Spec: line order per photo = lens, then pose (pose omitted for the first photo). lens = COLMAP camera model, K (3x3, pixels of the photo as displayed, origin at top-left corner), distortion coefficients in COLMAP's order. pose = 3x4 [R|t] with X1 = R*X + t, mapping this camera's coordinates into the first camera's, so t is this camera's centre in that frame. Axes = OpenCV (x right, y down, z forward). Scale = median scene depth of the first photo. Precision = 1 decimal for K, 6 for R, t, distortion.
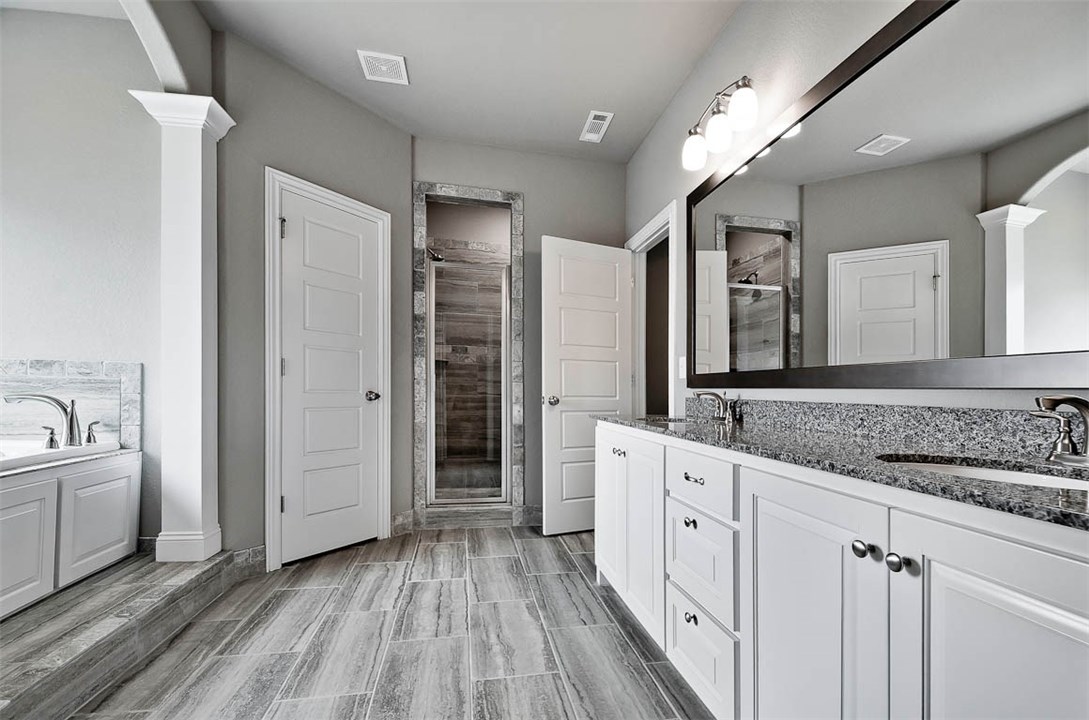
lens RADIAL K [[486.6, 0, 556.9], [0, 486.6, 389.9], [0, 0, 1]] dist [-0.001610, -0.010148]
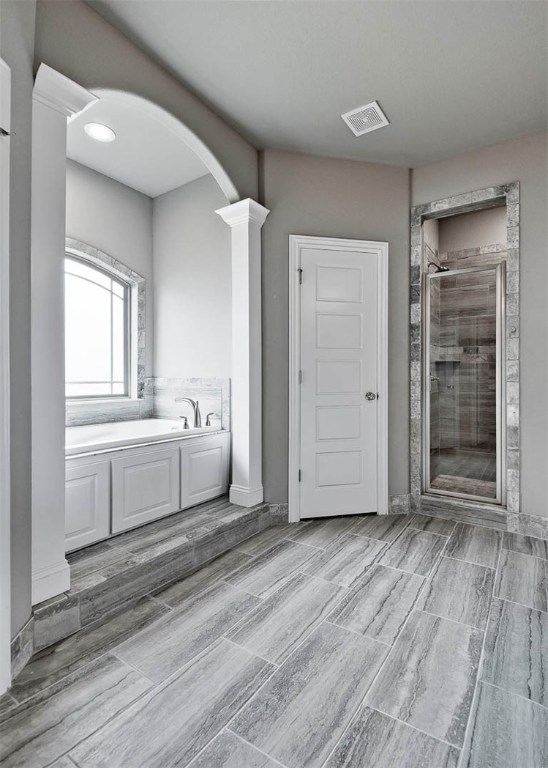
lens RADIAL K [[366.0, 0, 295.7], [0, 366.0, 388.2], [0, 0, 1]] dist [0.009716, -0.014149]
pose [[0.713328, -0.005544, -0.700808, 0.172162], [0.022210, 0.999645, 0.014699, -0.034351], [0.700478, -0.026051, 0.713198, 0.274101]]
